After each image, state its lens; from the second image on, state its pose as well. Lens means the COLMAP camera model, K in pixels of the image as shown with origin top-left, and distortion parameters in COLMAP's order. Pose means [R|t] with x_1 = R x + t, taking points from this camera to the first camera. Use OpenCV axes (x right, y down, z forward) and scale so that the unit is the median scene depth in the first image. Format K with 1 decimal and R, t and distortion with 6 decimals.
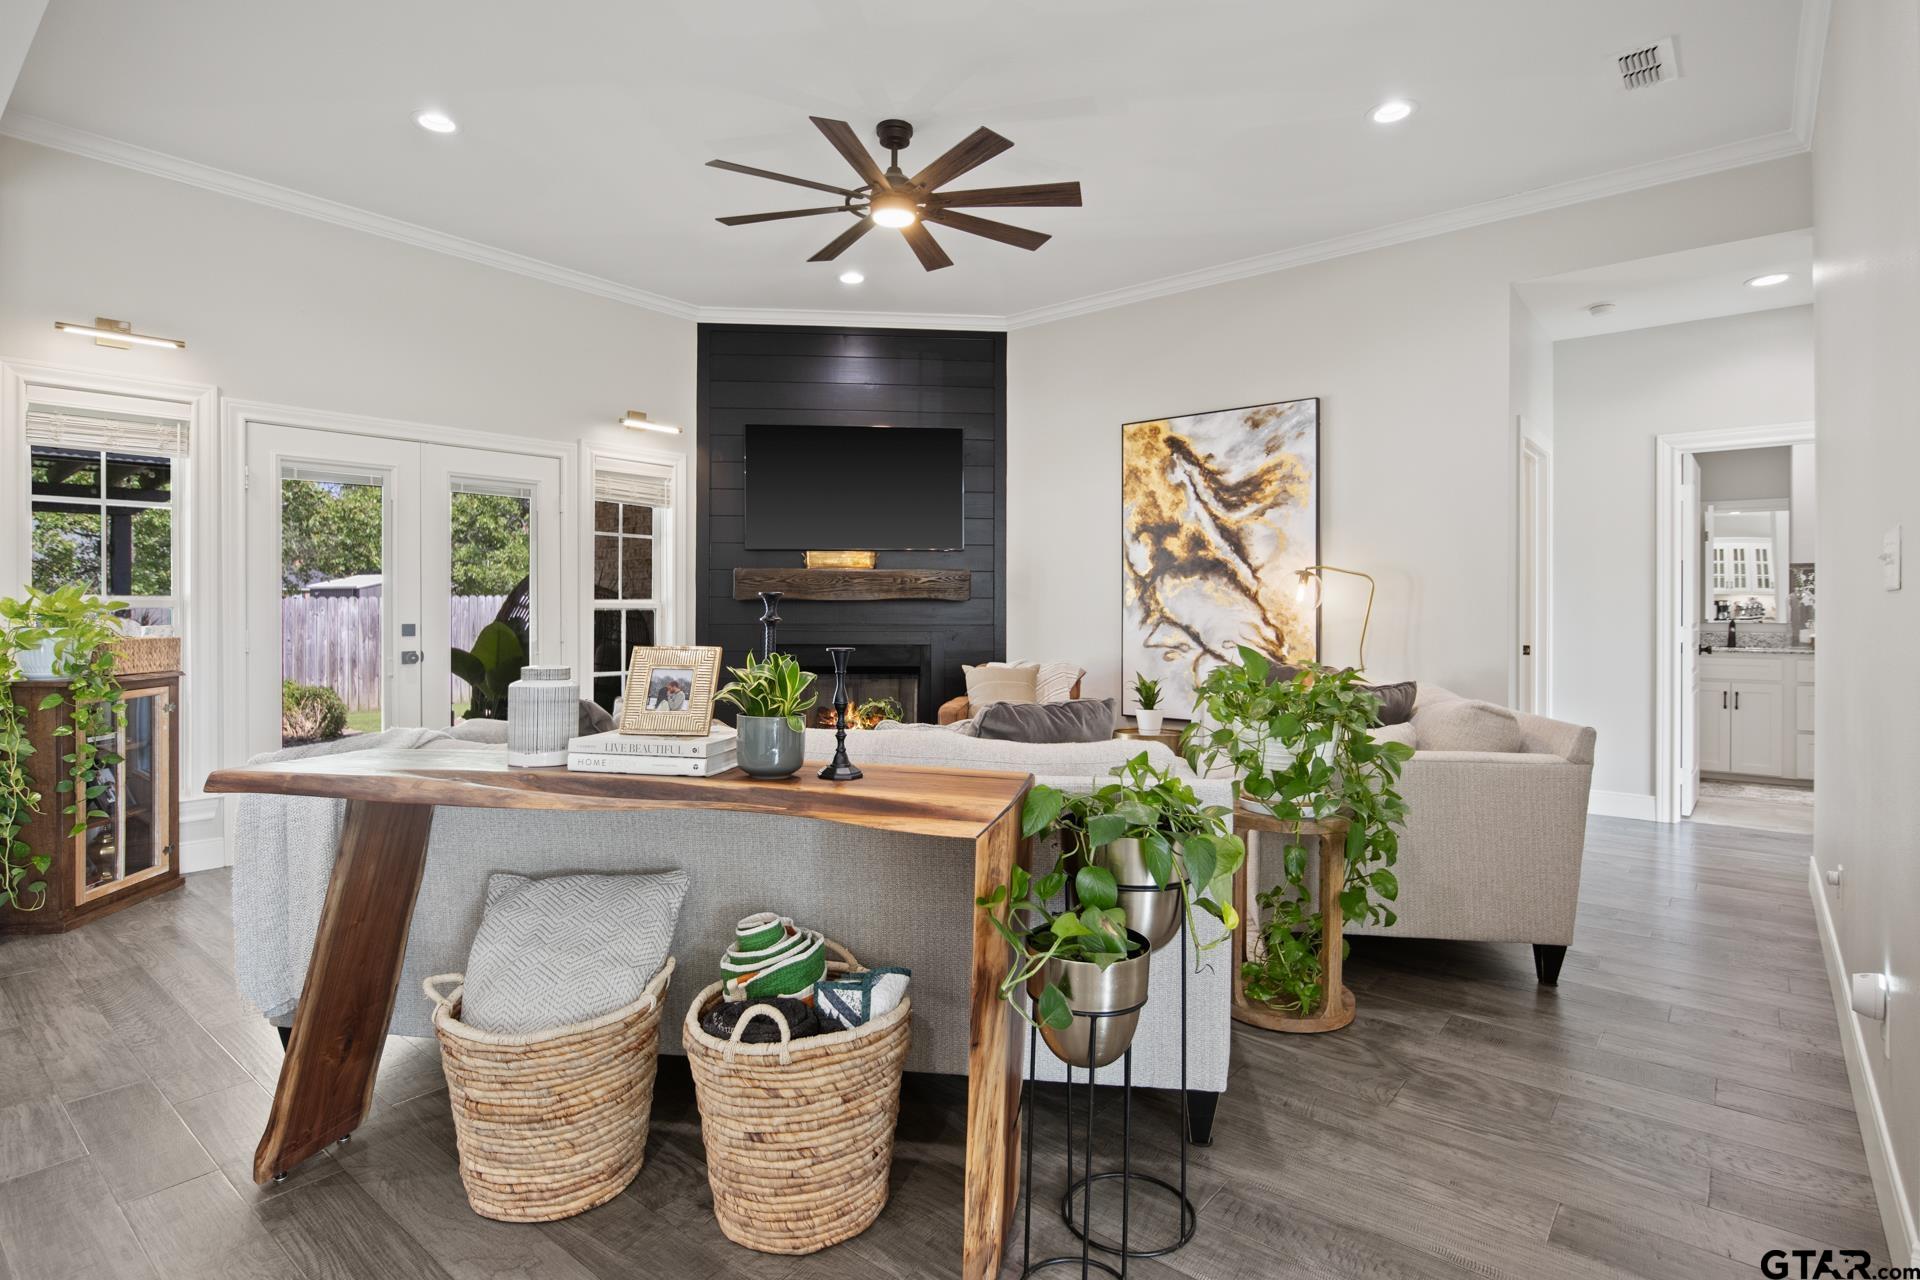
lens RADIAL K [[967.4, 0, 964.9], [0, 967.4, 604.1], [0, 0, 1]] dist [-0.008346, 0.001779]
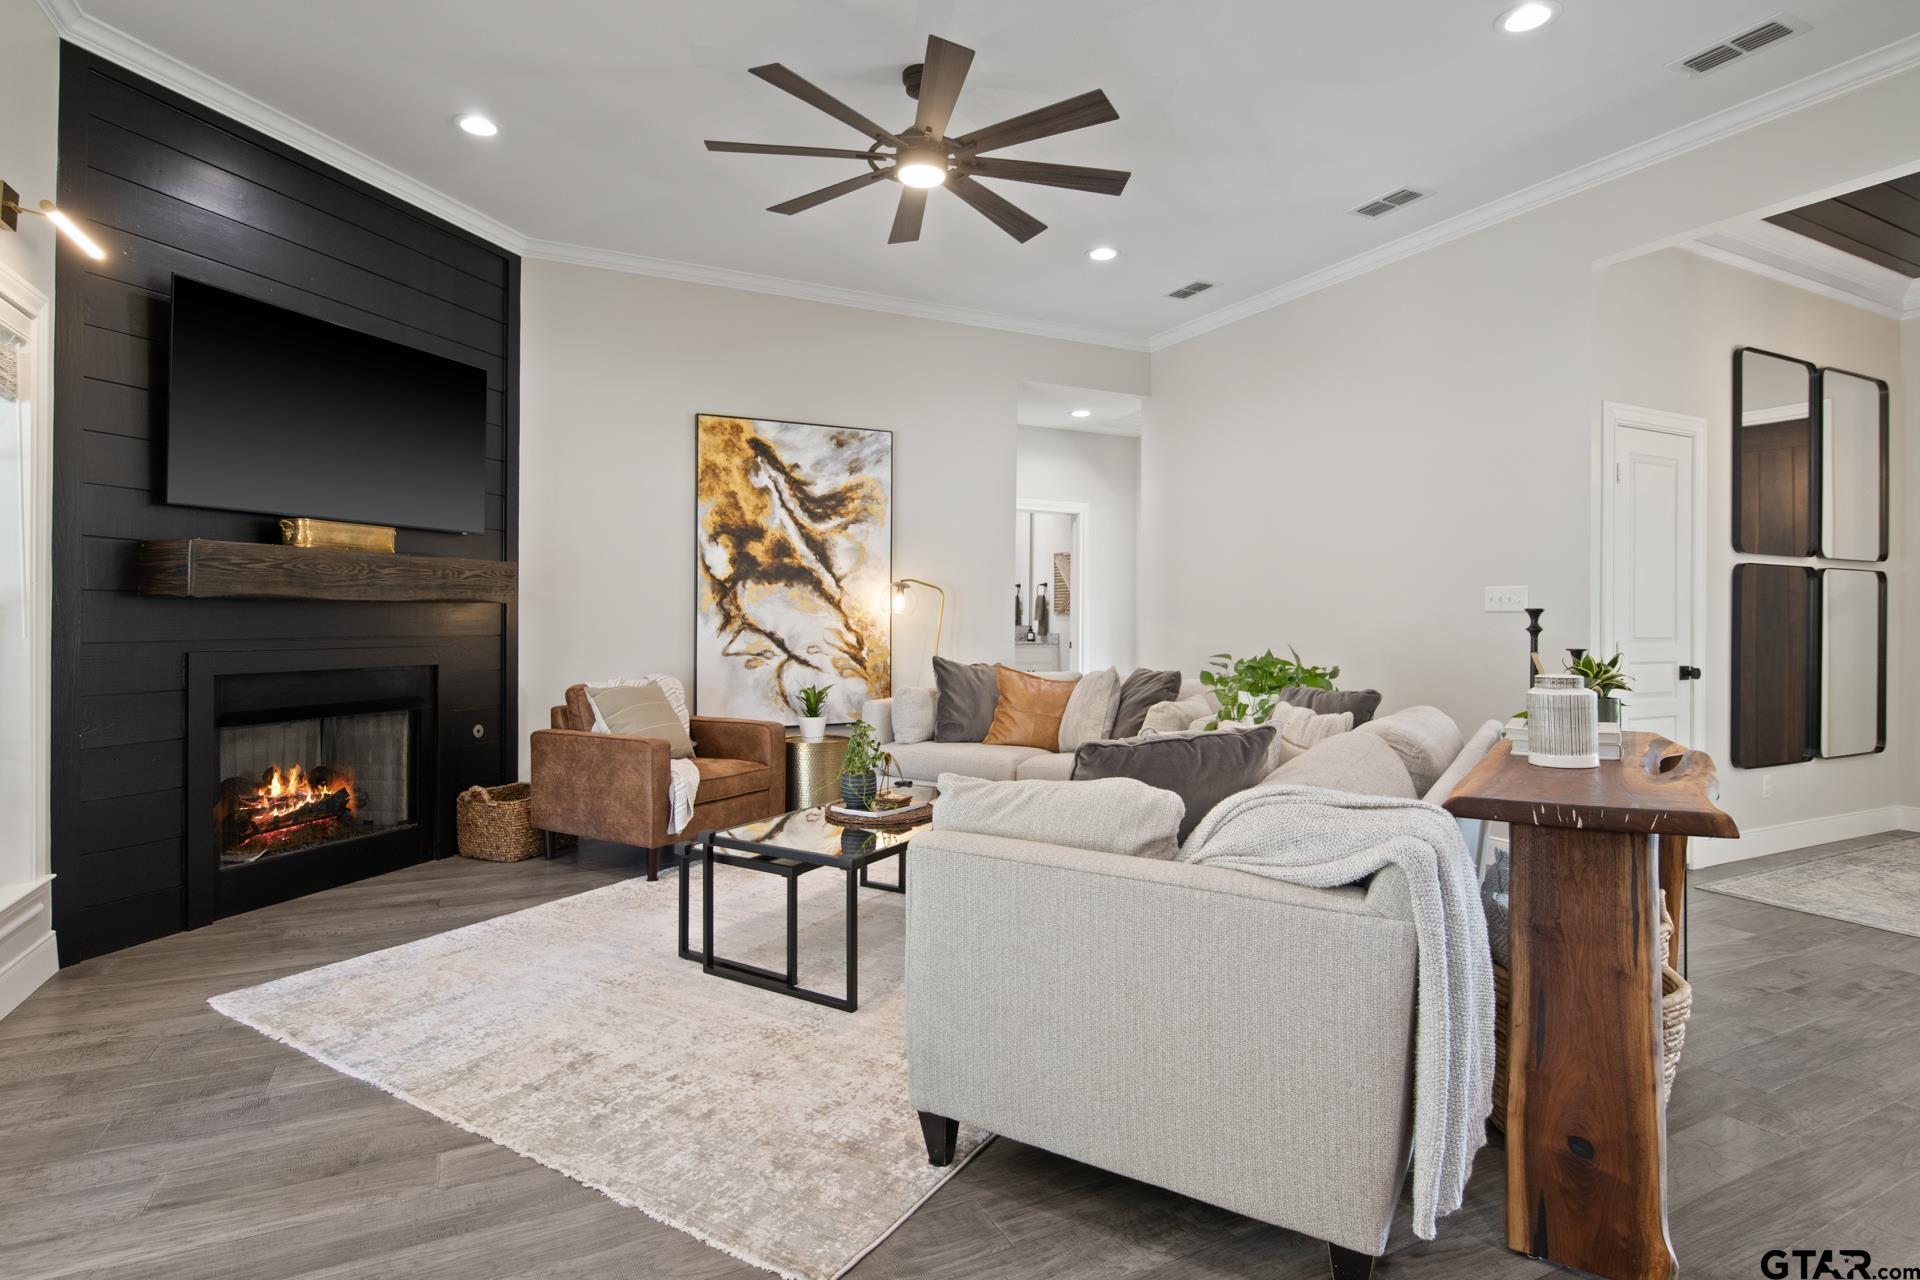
lens RADIAL K [[967.4, 0, 947.4], [0, 967.4, 621.4], [0, 0, 1]] dist [-0.008346, 0.001779]
pose [[0.407758, -0.004769, 0.913077, -0.597333], [-0.009223, 0.999914, 0.009342, 0.000414], [-0.913043, -0.012231, 0.407679, 0.421947]]
